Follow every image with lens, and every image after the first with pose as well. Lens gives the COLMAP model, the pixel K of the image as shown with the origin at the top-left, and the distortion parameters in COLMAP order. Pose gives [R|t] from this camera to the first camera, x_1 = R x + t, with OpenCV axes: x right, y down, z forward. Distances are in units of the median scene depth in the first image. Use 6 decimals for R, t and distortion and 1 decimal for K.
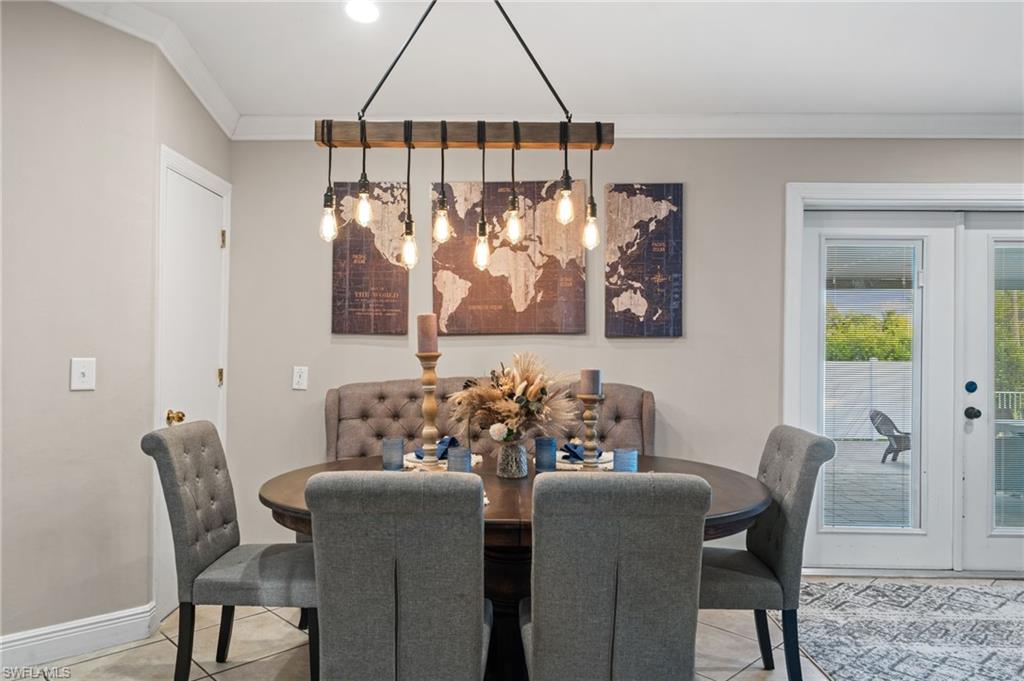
lens RADIAL K [[681.7, 0, 498.8], [0, 681.7, 343.3], [0, 0, 1]] dist [-0.006431, 0.003960]
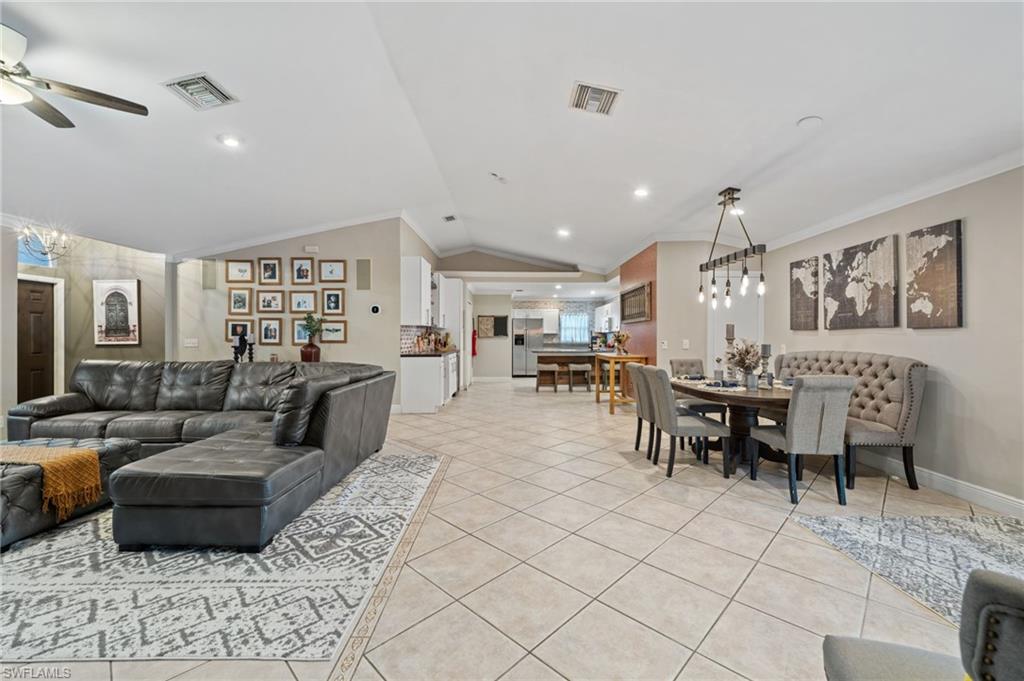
lens RADIAL K [[407.1, 0, 510.0], [0, 407.1, 337.0], [0, 0, 1]] dist [-0.000614, -0.000236]
pose [[0.024721, -0.006655, -0.999672, 1.090742], [0.002759, 0.999974, -0.006588, 0.014133], [0.999691, -0.002595, 0.024739, 0.042758]]
